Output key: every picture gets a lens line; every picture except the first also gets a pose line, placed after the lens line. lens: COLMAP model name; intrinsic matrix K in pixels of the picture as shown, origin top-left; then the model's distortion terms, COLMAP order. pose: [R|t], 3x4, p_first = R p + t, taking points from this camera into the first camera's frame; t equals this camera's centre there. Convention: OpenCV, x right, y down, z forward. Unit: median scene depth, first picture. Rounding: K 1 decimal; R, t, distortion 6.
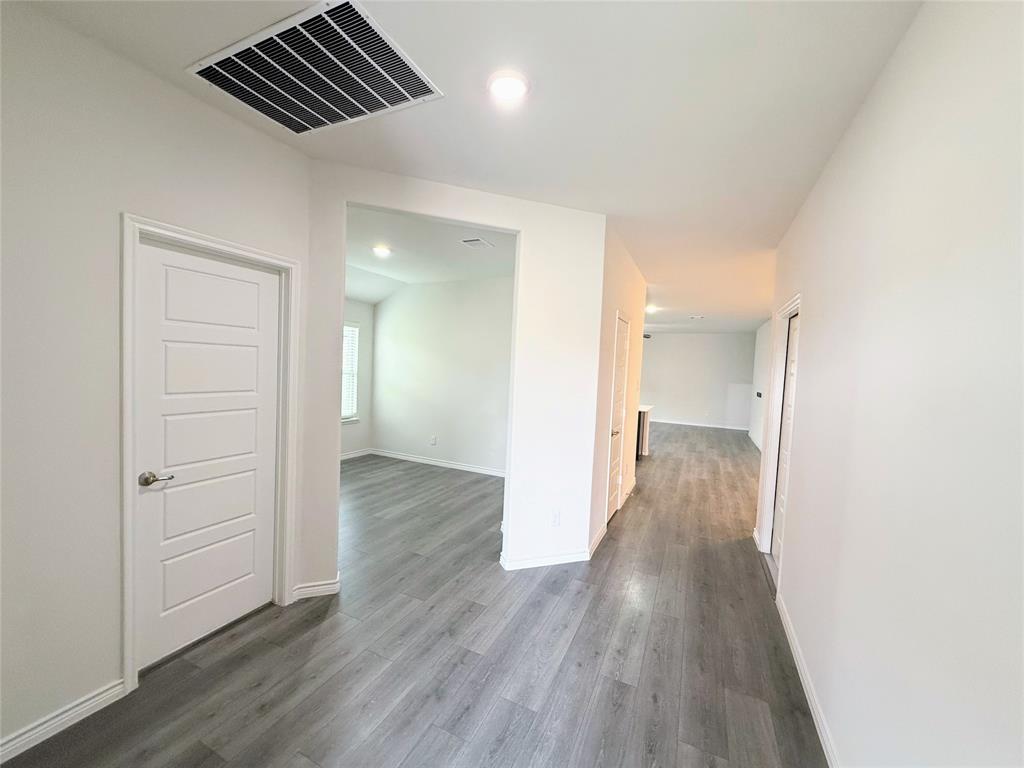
lens RADIAL K [[406.7, 0, 508.7], [0, 406.7, 385.2], [0, 0, 1]] dist [-0.000146, 0.000000]
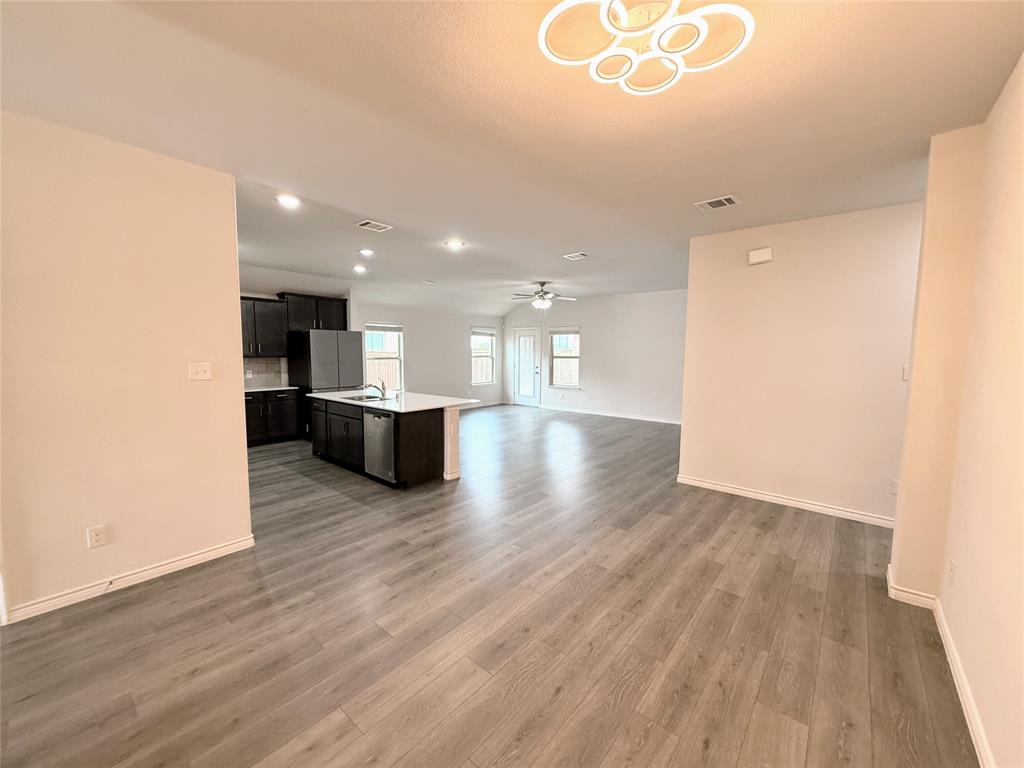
lens RADIAL K [[406.7, 0, 508.7], [0, 406.7, 385.2], [0, 0, 1]] dist [-0.000146, 0.000000]
pose [[0.964215, -0.018017, -0.264509, 2.146403], [0.026456, 0.999247, 0.028379, 0.041613], [0.263798, -0.034361, 0.963966, 1.521761]]
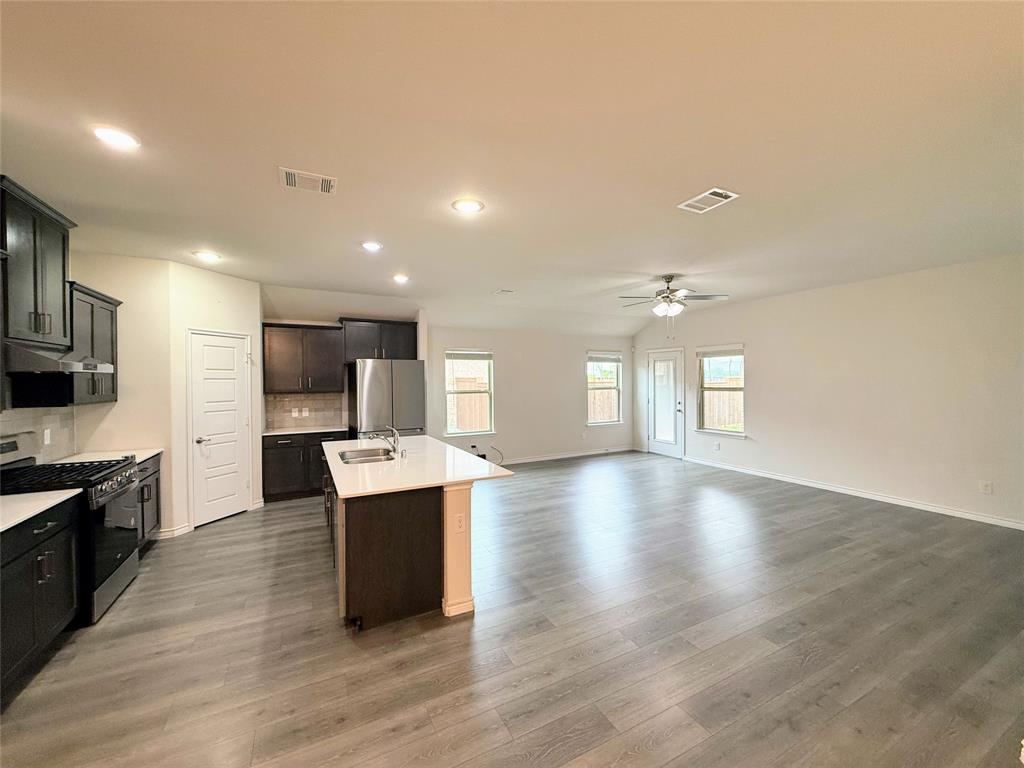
lens RADIAL K [[406.8, 0, 509.3], [0, 406.8, 385.2], [0, 0, 1]] dist [0.000339, 0.000205]
pose [[0.791989, -0.044150, -0.608937, 2.170033], [0.016152, 0.998548, -0.051390, -0.025817], [0.610322, 0.030864, 0.791552, 2.685636]]
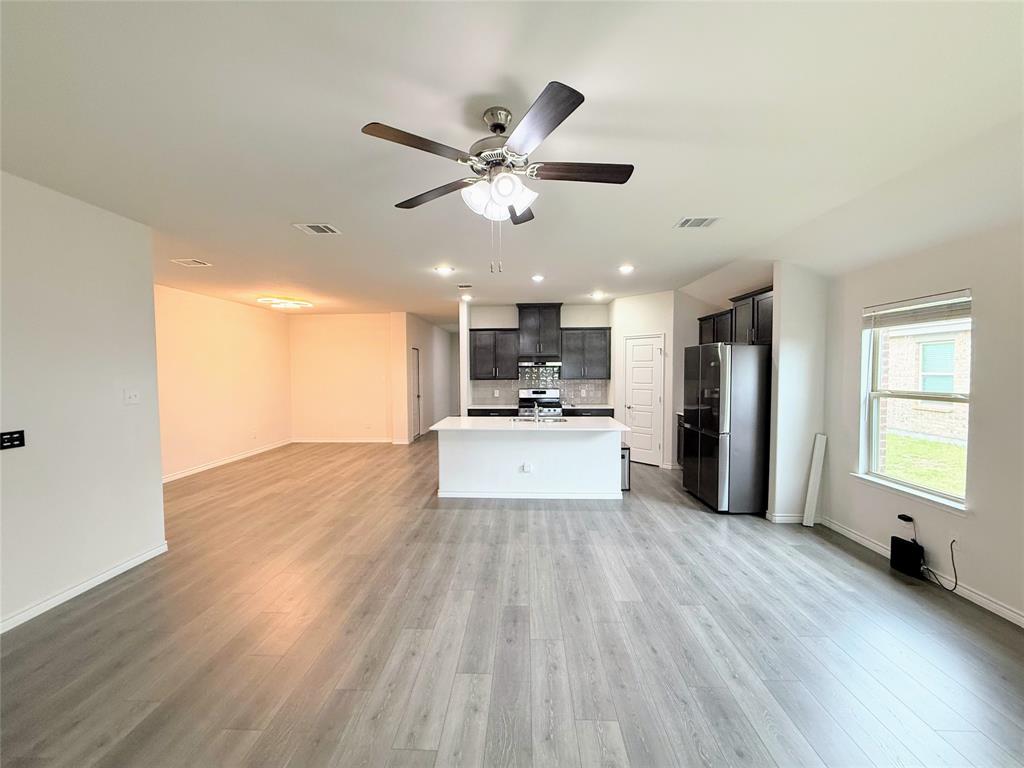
lens RADIAL K [[406.7, 0, 508.7], [0, 406.7, 385.2], [0, 0, 1]] dist [-0.000146, 0.000000]
pose [[-0.919427, -0.027109, -0.392325, 1.824047], [-0.056412, 0.996396, 0.063352, -0.198941], [0.389194, 0.080379, -0.917642, 5.940423]]
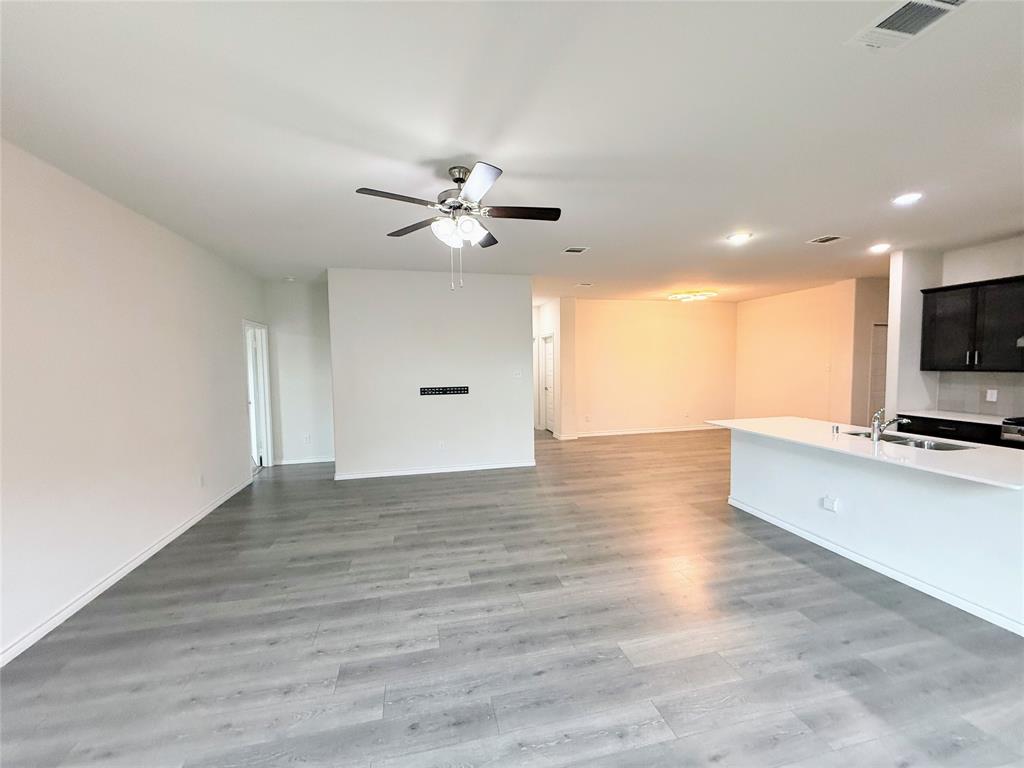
lens RADIAL K [[405.9, 0, 508.8], [0, 405.9, 385.3], [0, 0, 1]] dist [-0.000308, 0.000101]
pose [[-0.624076, -0.085158, 0.776710, 0.405949], [0.020721, 0.991890, 0.125400, -0.251366], [-0.781089, 0.094353, -0.617250, 5.746794]]
